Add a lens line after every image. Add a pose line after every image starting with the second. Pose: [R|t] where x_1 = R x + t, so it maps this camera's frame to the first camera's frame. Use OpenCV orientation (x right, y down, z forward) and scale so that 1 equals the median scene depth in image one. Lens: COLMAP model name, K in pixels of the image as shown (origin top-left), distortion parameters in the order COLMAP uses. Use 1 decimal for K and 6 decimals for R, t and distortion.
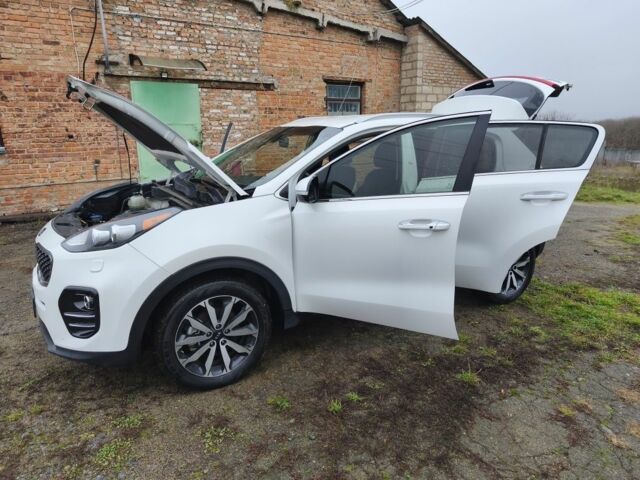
lens RADIAL K [[442.3, 0, 320.0], [0, 442.3, 236.5], [0, 0, 1]] dist [0.012240, -0.023945]
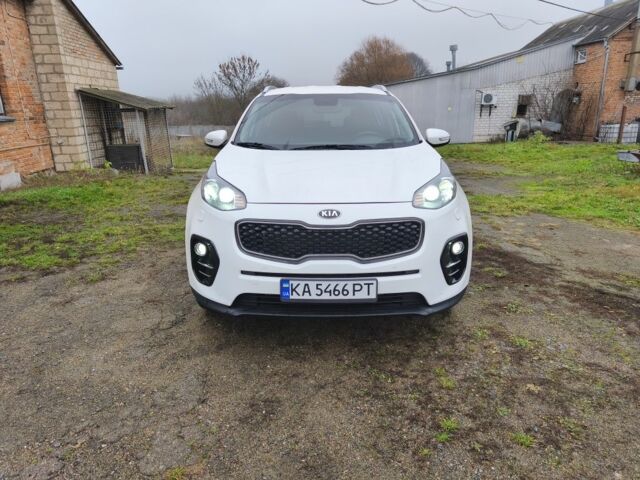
lens RADIAL K [[440.4, 0, 318.9], [0, 440.4, 237.0], [0, 0, 1]] dist [0.021690, -0.031669]
pose [[0.516754, -0.238516, 0.822238, -0.458263], [0.203211, 0.967133, 0.152835, -0.033907], [-0.831668, 0.088110, 0.548239, 0.194279]]
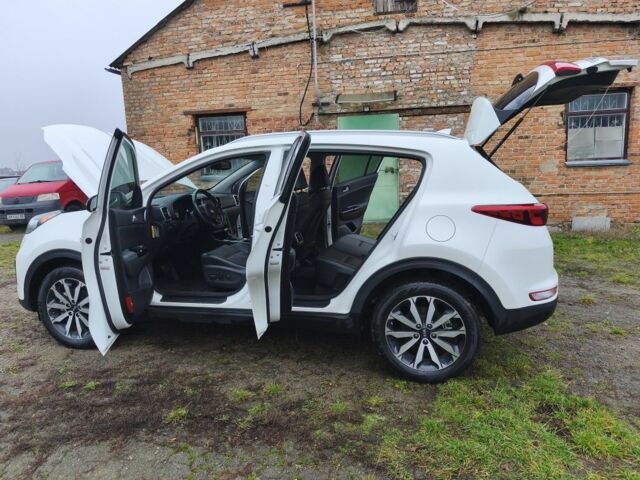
lens RADIAL K [[436.3, 0, 320.5], [0, 436.3, 243.4], [0, 0, 1]] dist [0.012133, -0.028243]
pose [[0.708880, 0.104995, -0.697471, 0.379149], [-0.136574, 0.990576, 0.010310, -0.027292], [0.691981, 0.087948, 0.716539, 0.175613]]
